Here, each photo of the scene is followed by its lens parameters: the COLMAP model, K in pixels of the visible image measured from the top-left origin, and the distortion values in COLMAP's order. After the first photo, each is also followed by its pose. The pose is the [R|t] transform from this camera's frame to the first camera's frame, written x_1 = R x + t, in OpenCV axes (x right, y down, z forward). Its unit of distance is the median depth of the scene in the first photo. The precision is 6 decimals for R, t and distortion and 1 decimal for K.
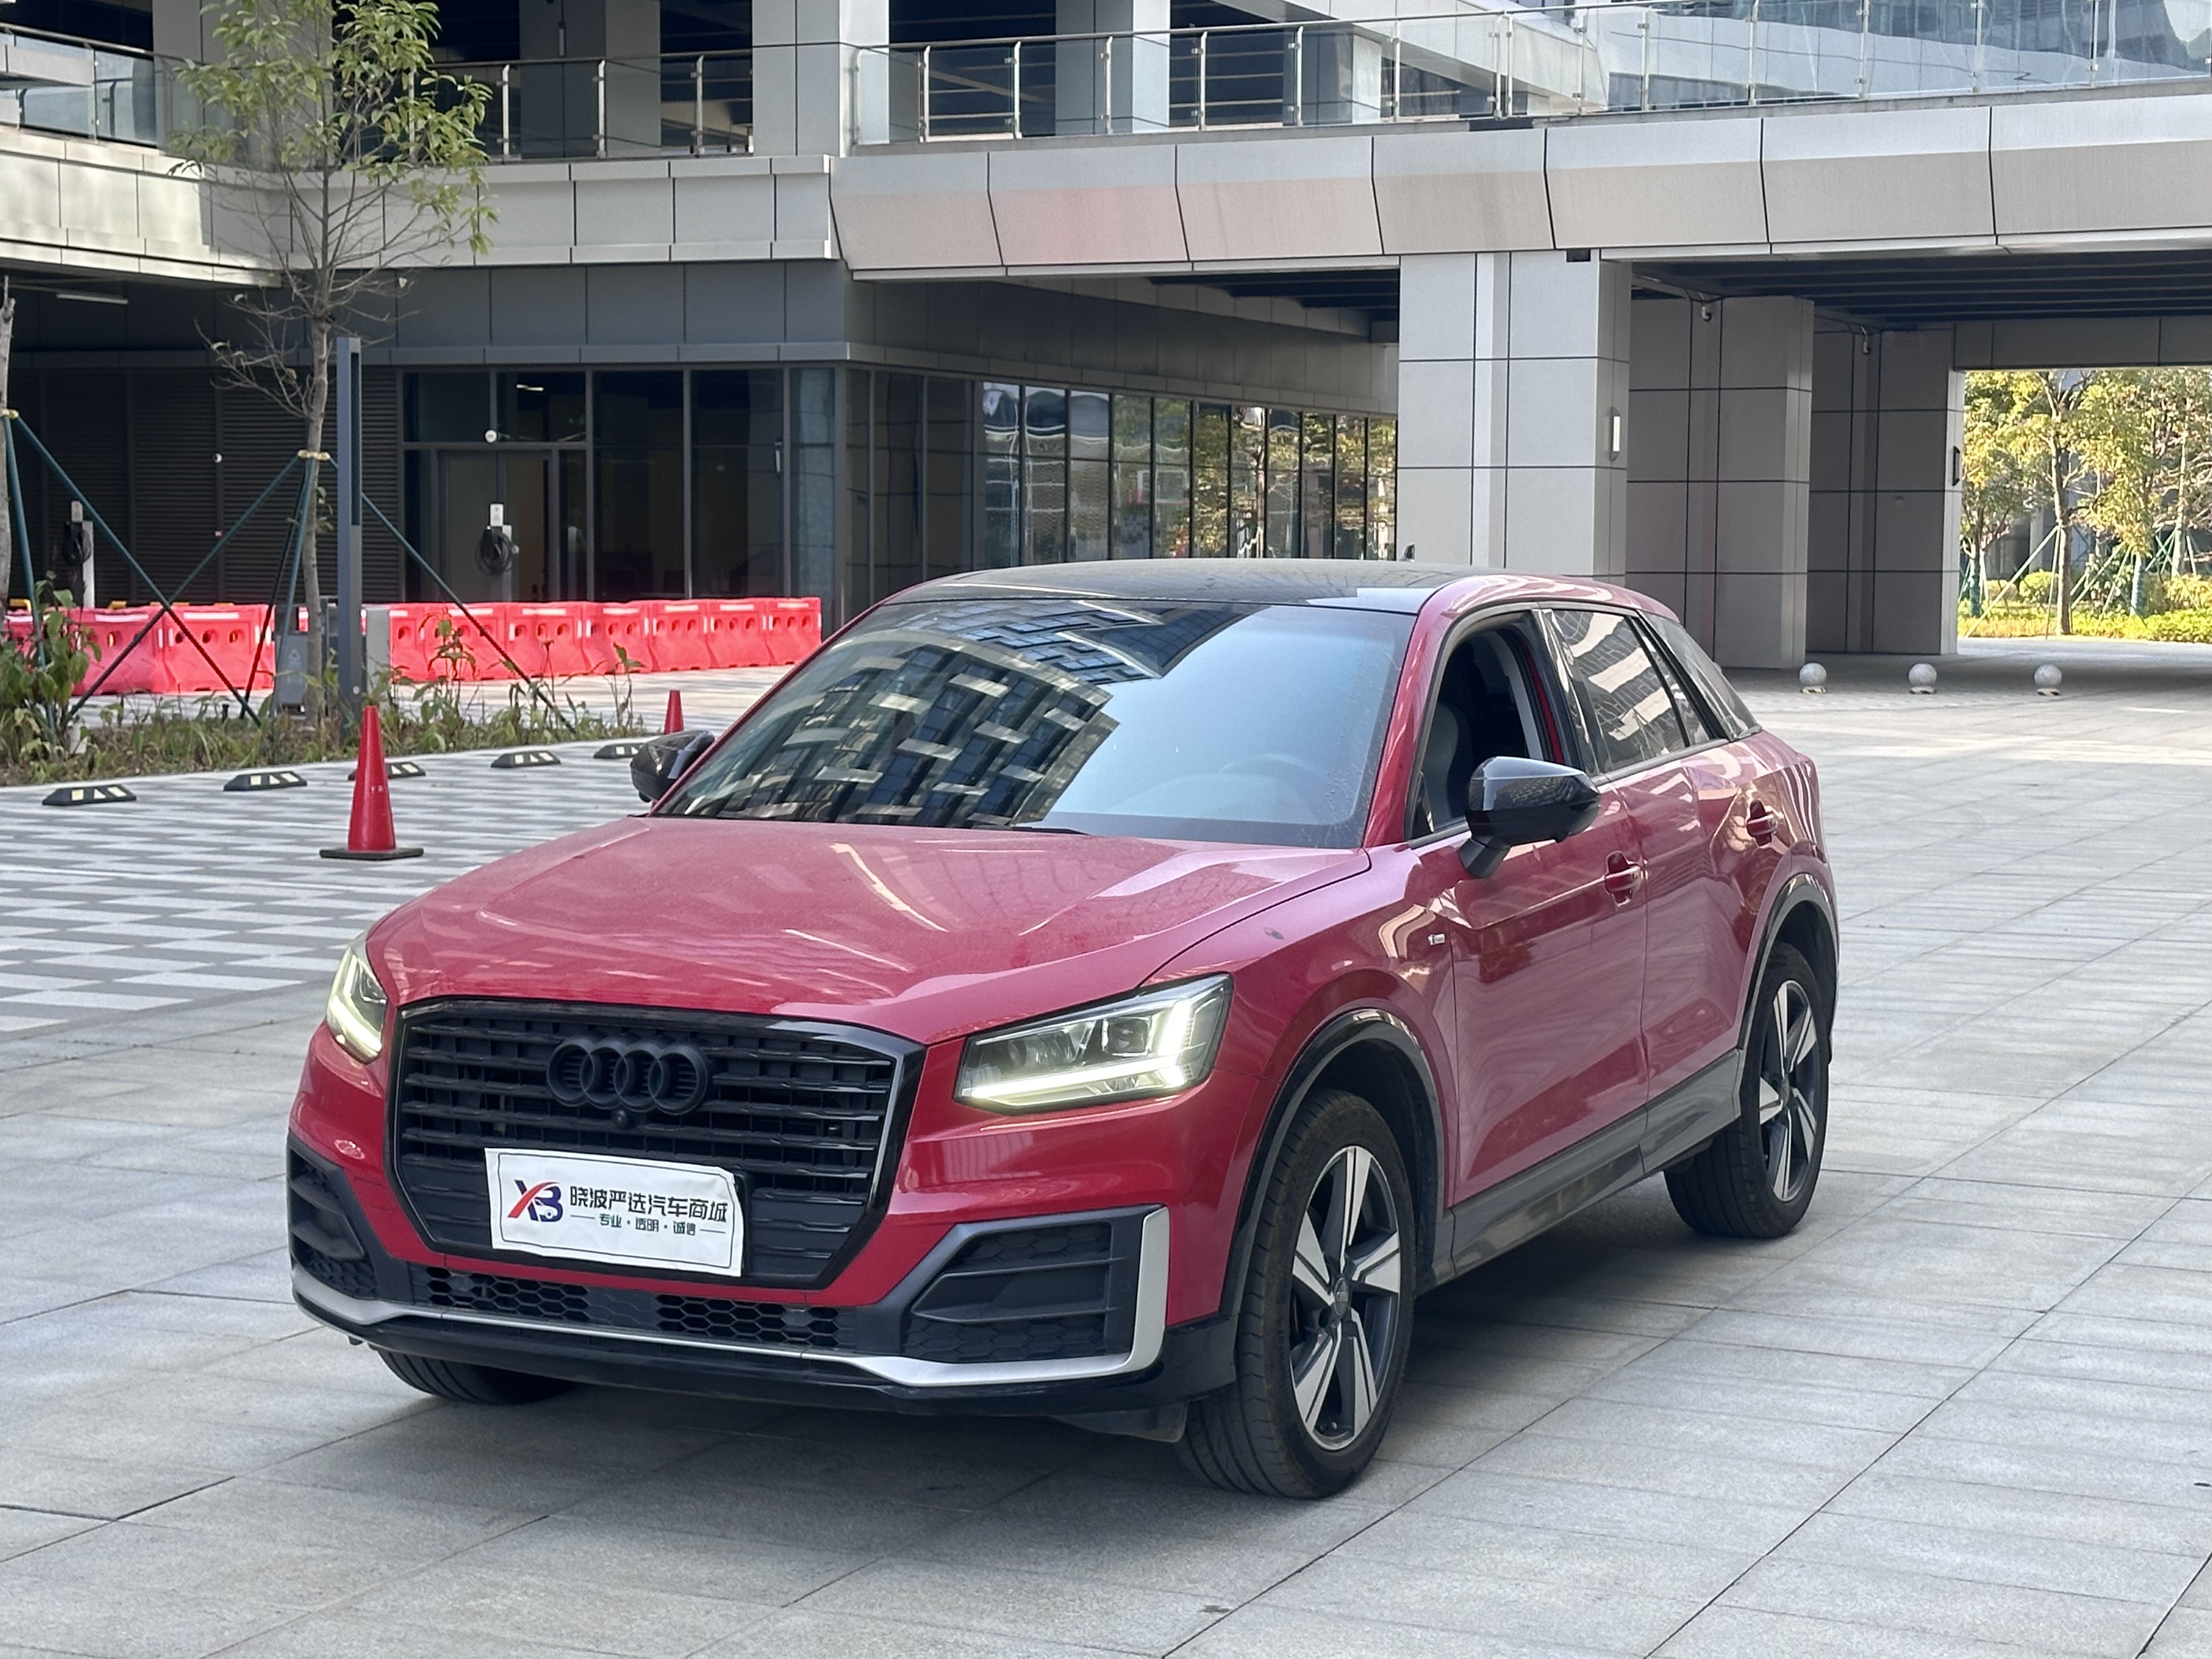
lens RADIAL K [[3862.1, 0, 1078.3], [0, 3862.1, 833.8], [0, 0, 1]] dist [0.081799, 0.250620]
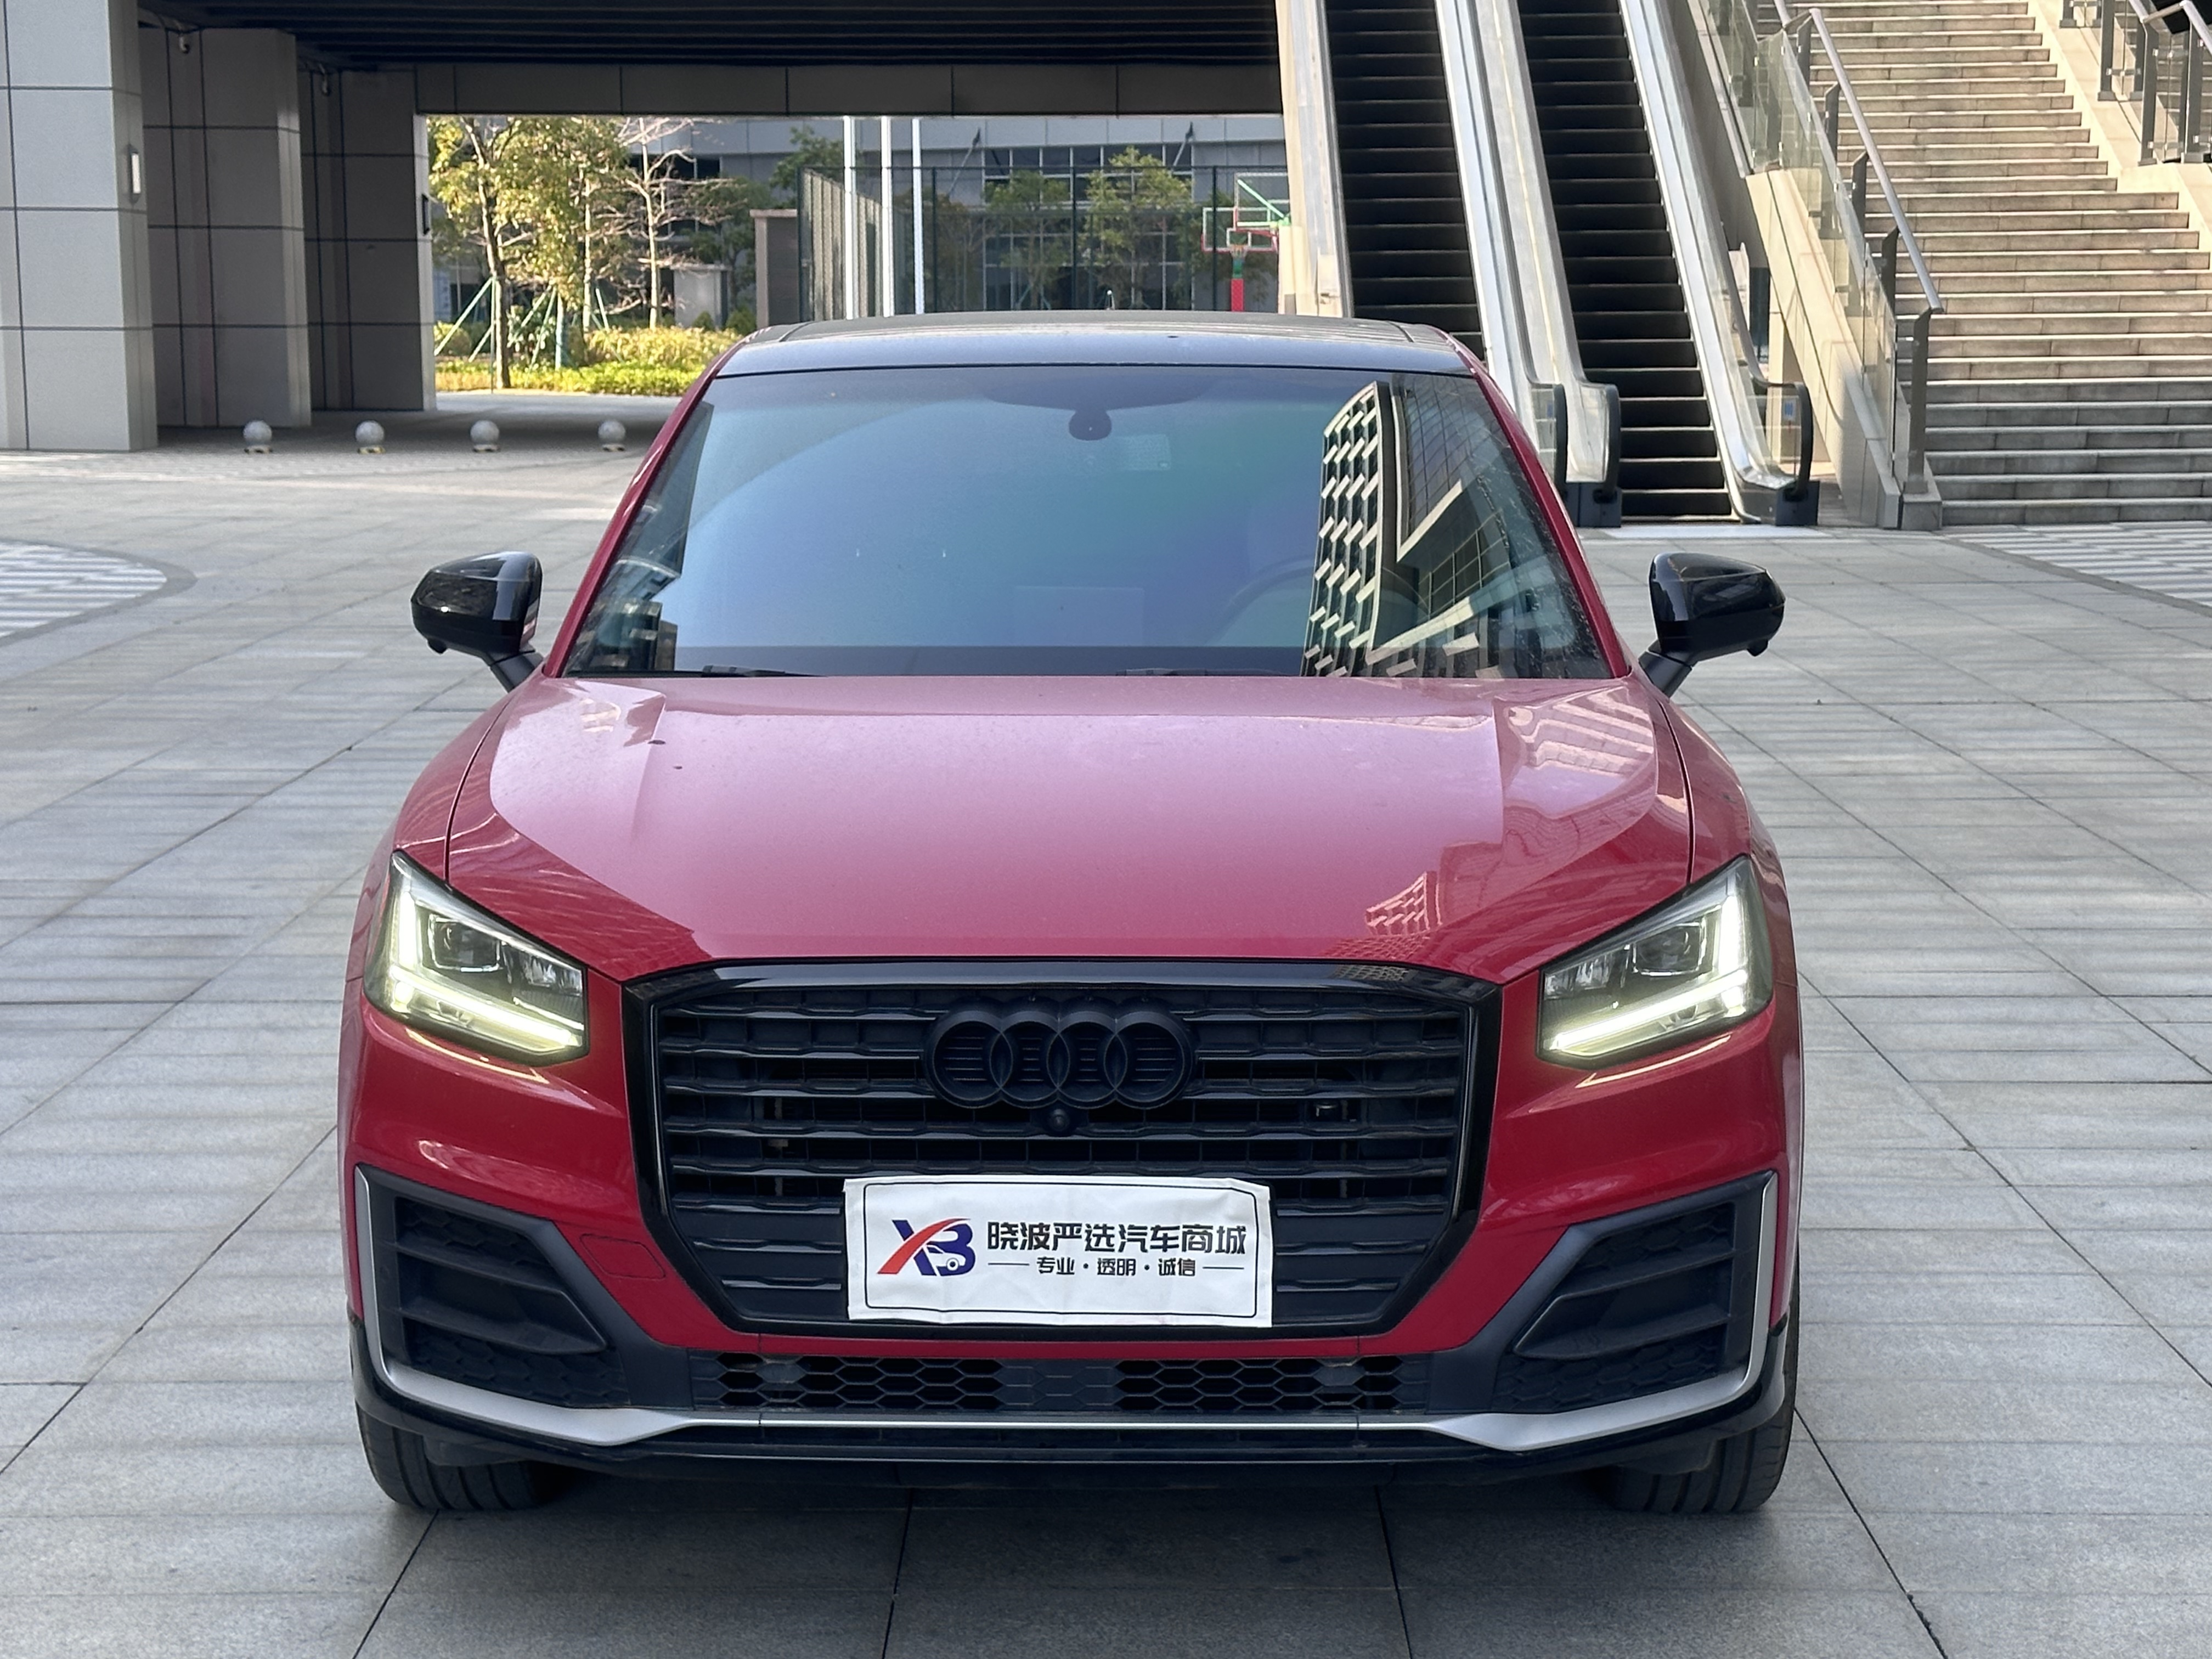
lens RADIAL K [[3856.8, 0, 1089.2], [0, 3856.8, 866.5], [0, 0, 1]] dist [0.181139, -0.266288]
pose [[0.908360, -0.067427, 0.412718, -0.395375], [0.037982, 0.996139, 0.079147, -0.027482], [-0.416461, -0.056218, 0.907414, 0.358829]]
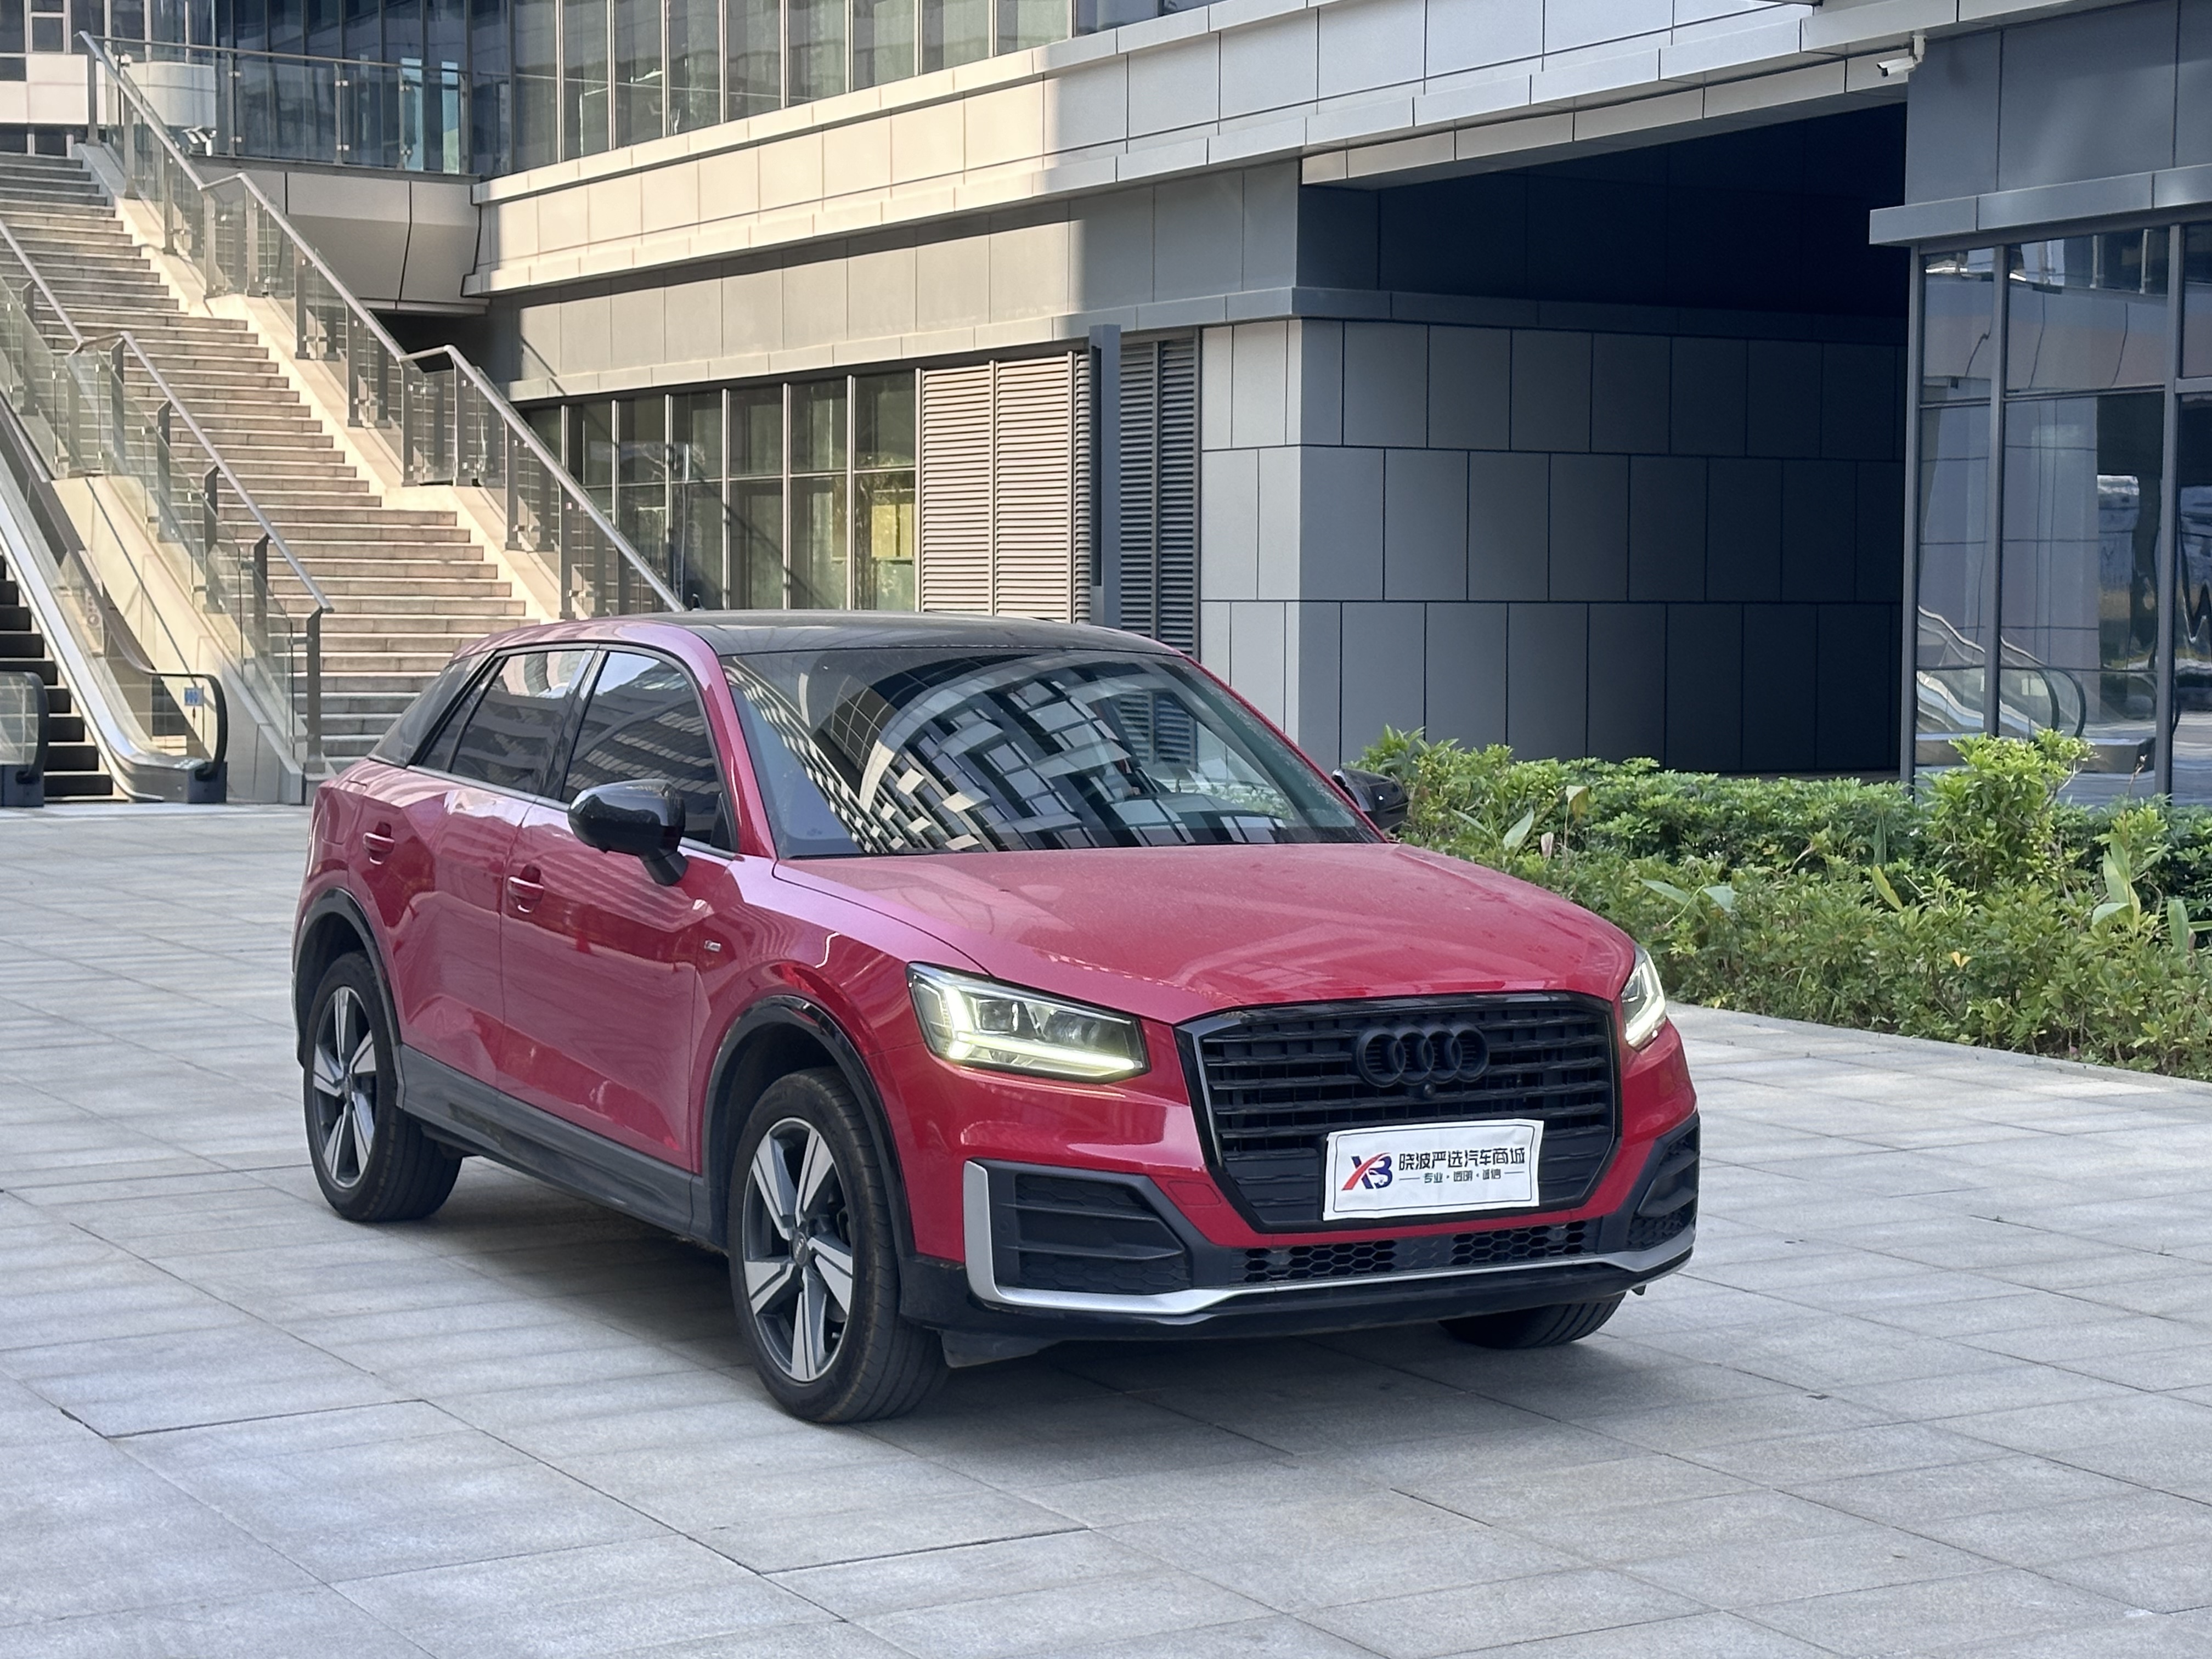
lens RADIAL K [[3856.8, 0, 1089.2], [0, 3856.8, 866.5], [0, 0, 1]] dist [0.181139, -0.266288]
pose [[0.569859, -0.057174, 0.819751, -1.127545], [0.057290, 0.997913, 0.029774, -0.035548], [-0.819743, 0.029997, 0.571945, 0.403028]]
